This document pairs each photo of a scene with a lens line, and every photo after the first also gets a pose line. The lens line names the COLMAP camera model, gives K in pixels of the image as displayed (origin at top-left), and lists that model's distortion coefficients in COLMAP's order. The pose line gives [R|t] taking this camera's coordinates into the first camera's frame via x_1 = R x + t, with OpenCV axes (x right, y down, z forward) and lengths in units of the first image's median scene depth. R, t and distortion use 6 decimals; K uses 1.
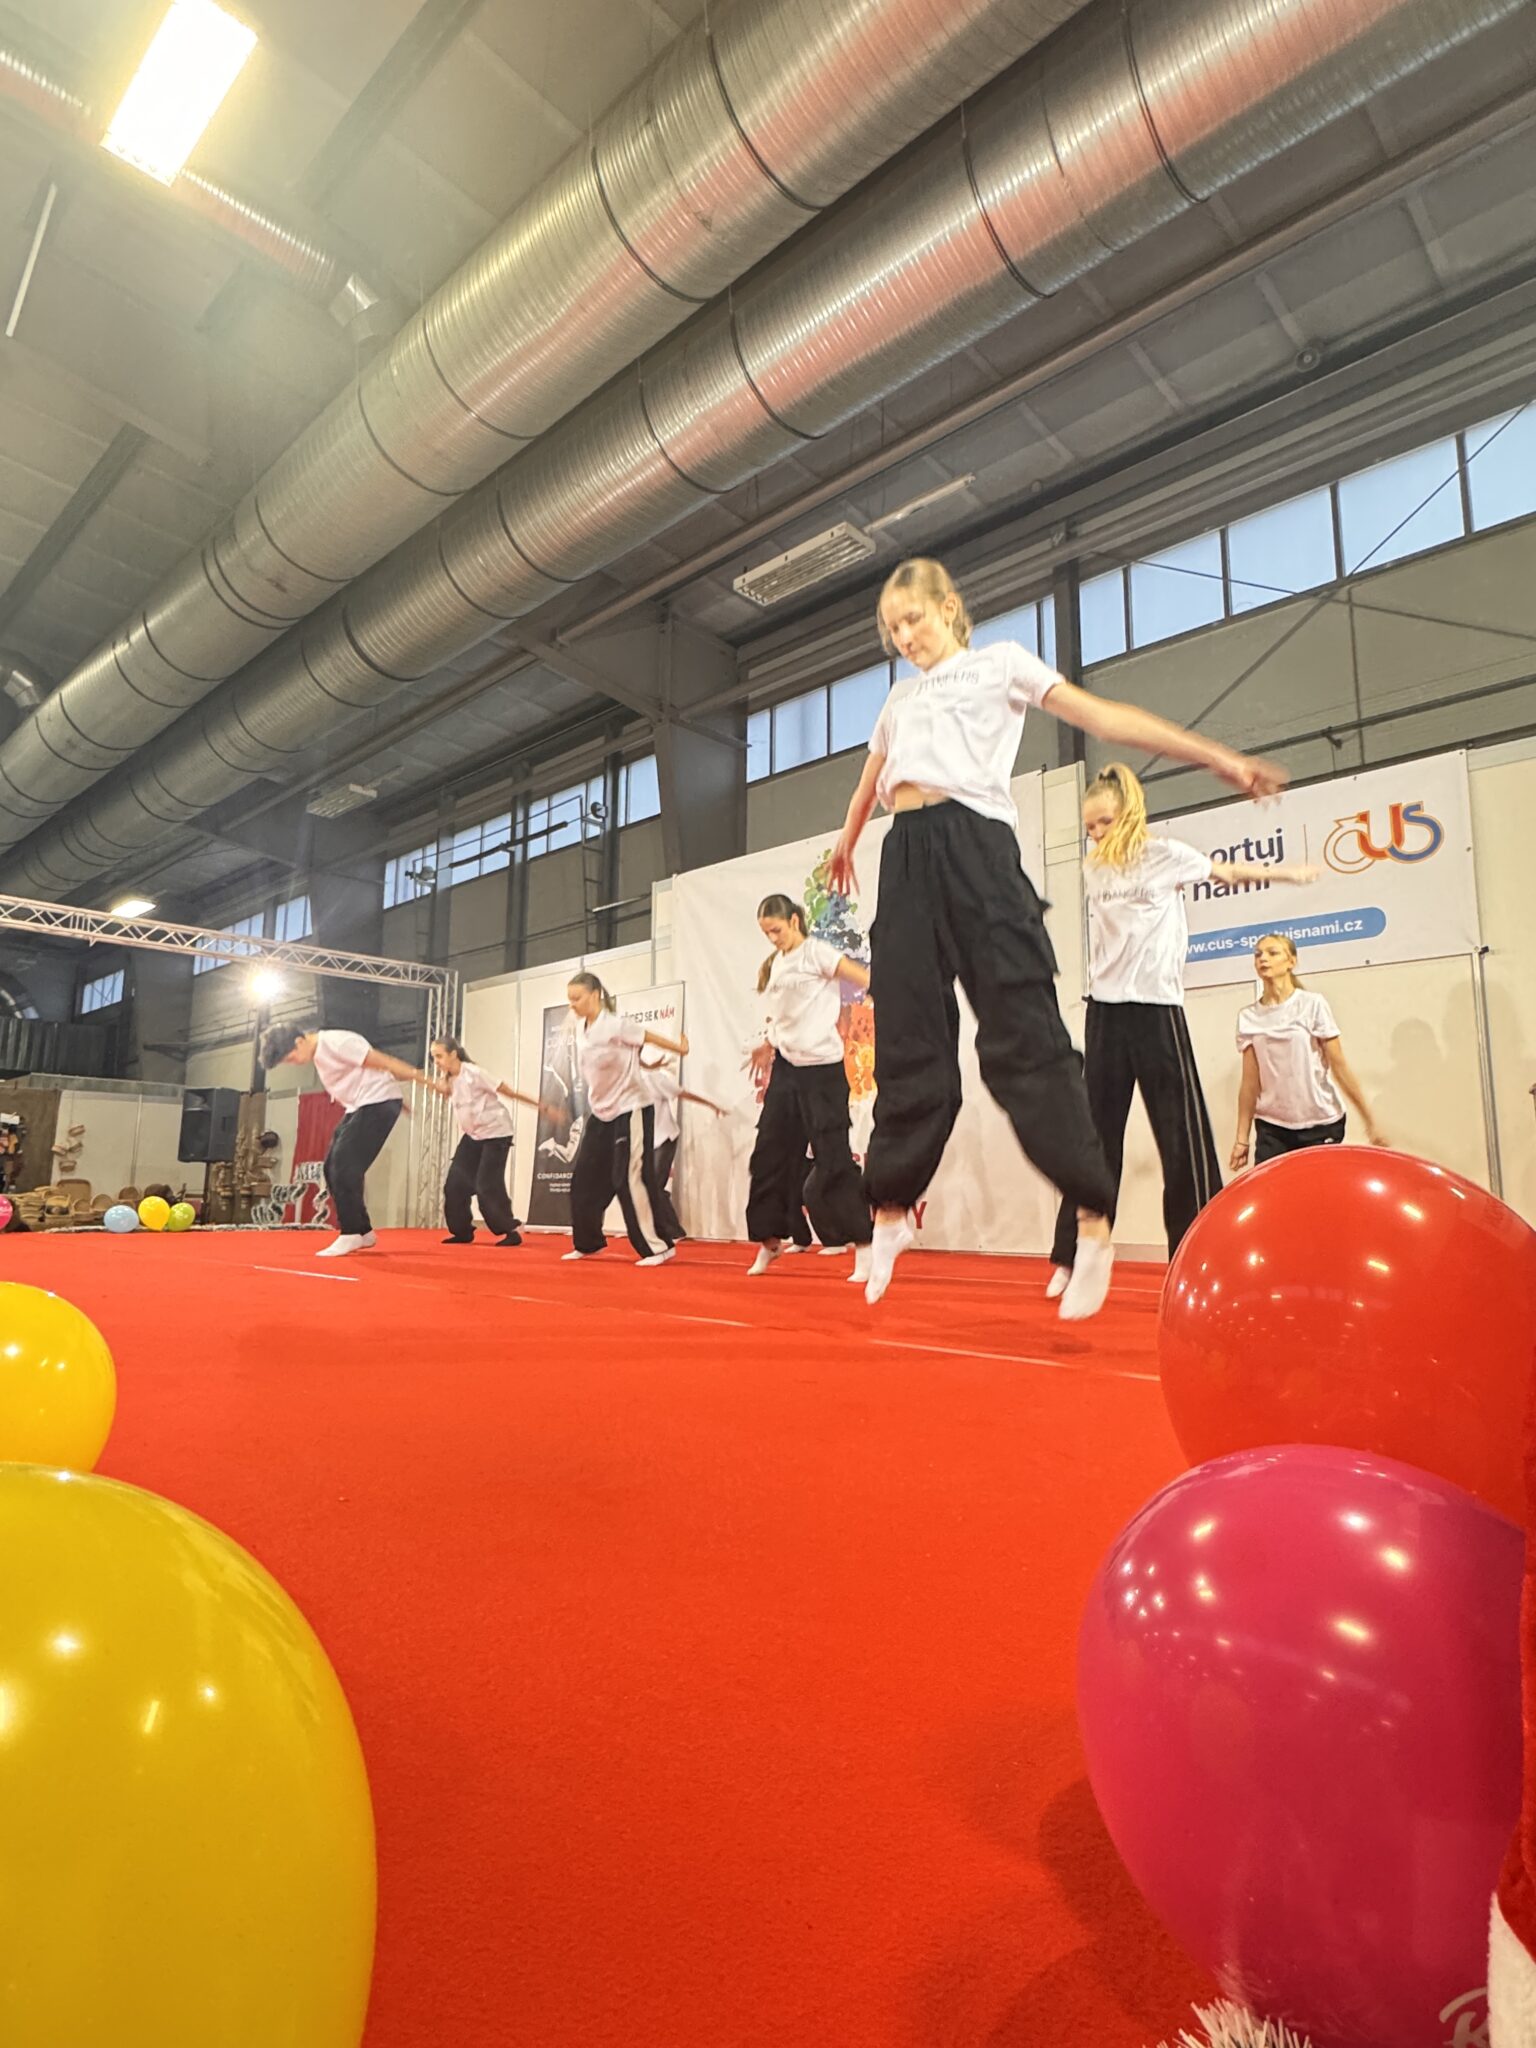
lens RADIAL K [[1132.7, 0, 768.0], [0, 1132.7, 1024.0], [0, 0, 1]] dist [-0.001515, -0.000531]
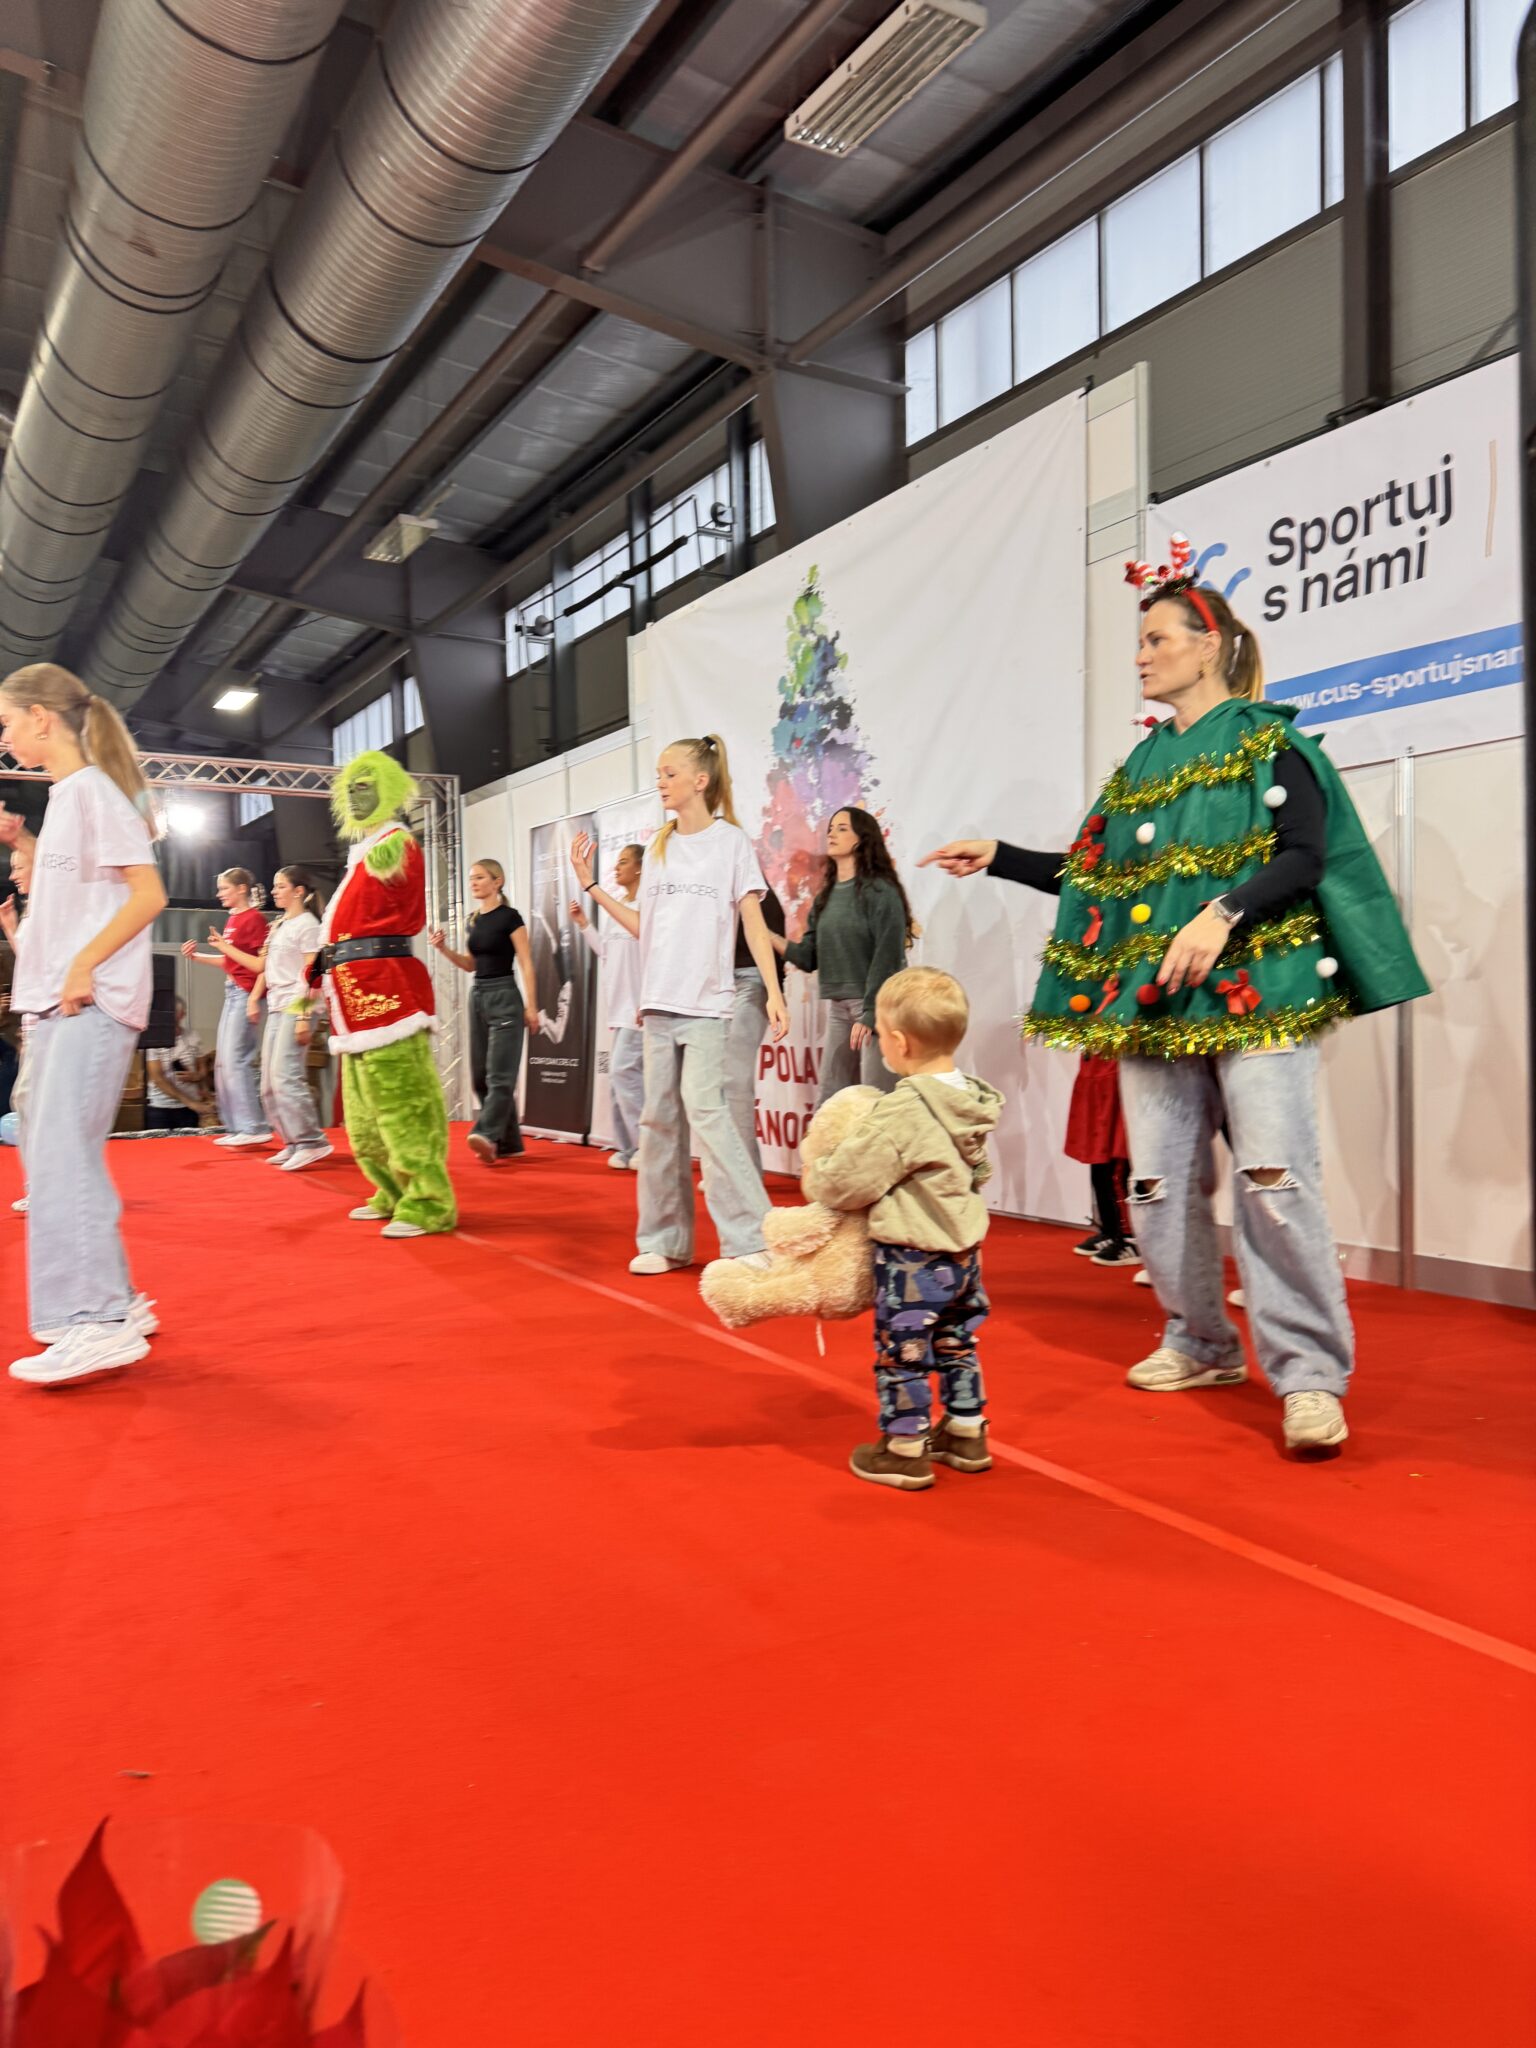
lens RADIAL K [[1447.8, 0, 746.8], [0, 1447.8, 1030.9], [0, 0, 1]] dist [0.092815, -0.143303]
pose [[0.961217, -0.021175, -0.274979, 0.171619], [0.067095, 0.985047, 0.158682, -0.022675], [0.267507, -0.170977, 0.948265, 0.128010]]
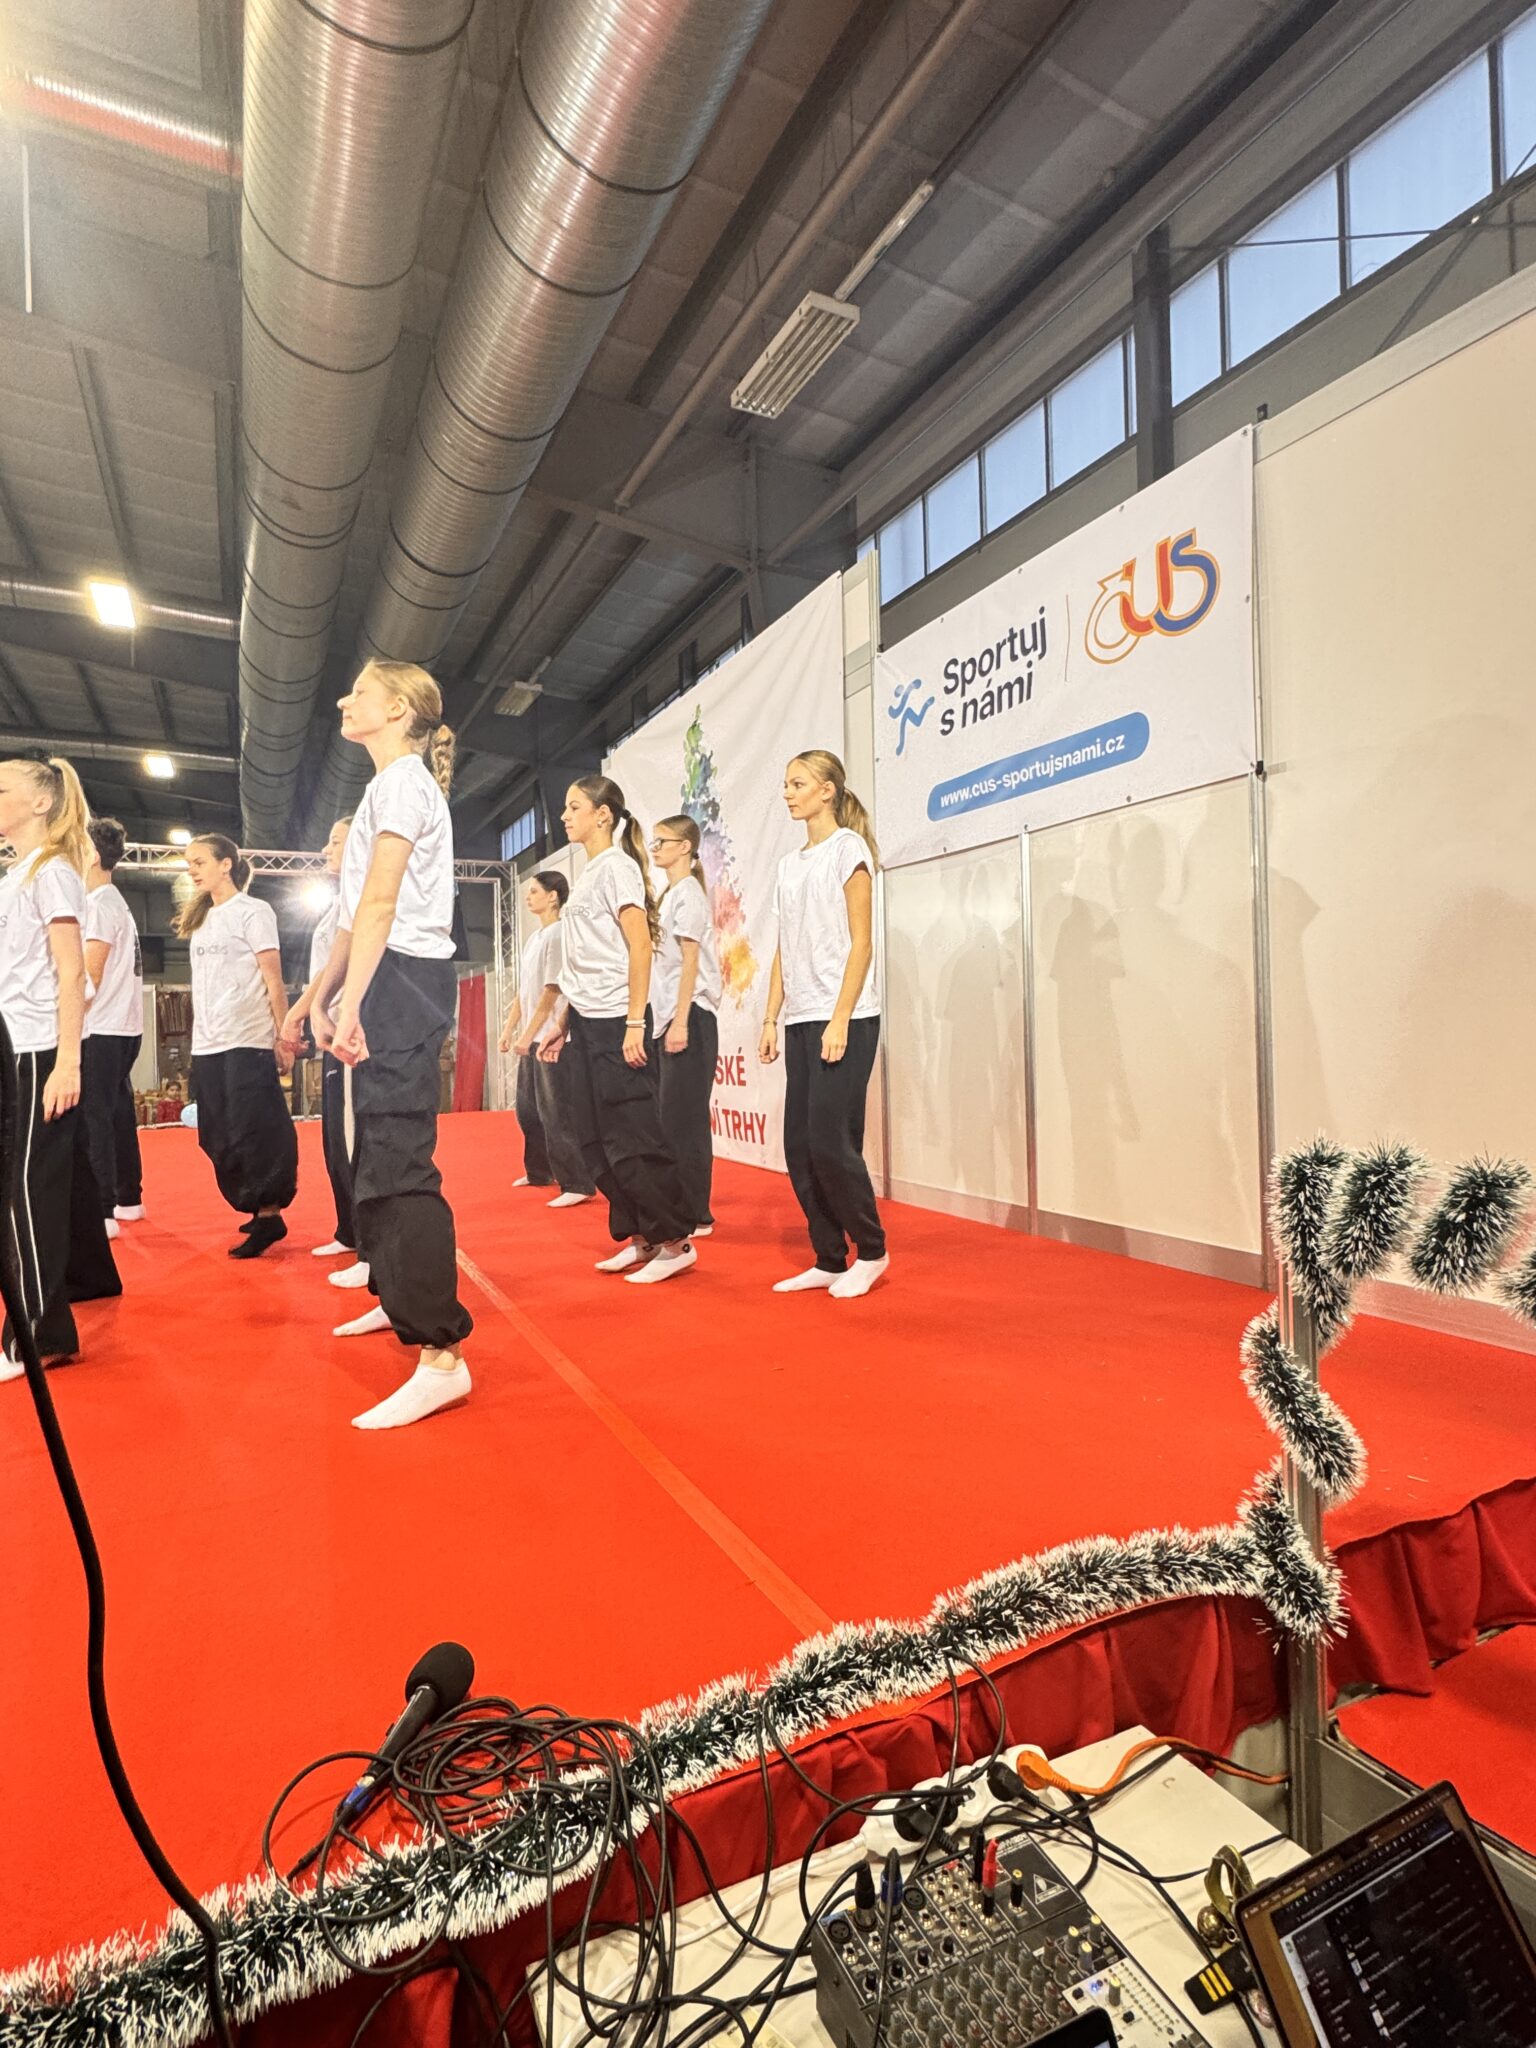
lens RADIAL K [[1031.9, 0, 768.0], [0, 1031.9, 1024.0], [0, 0, 1]] dist [-0.004773, -0.001245]
pose [[0.943491, -0.039349, -0.329055, 0.259322], [0.090515, 0.985769, 0.141653, -0.014552], [0.318799, -0.163433, 0.933626, 0.172136]]
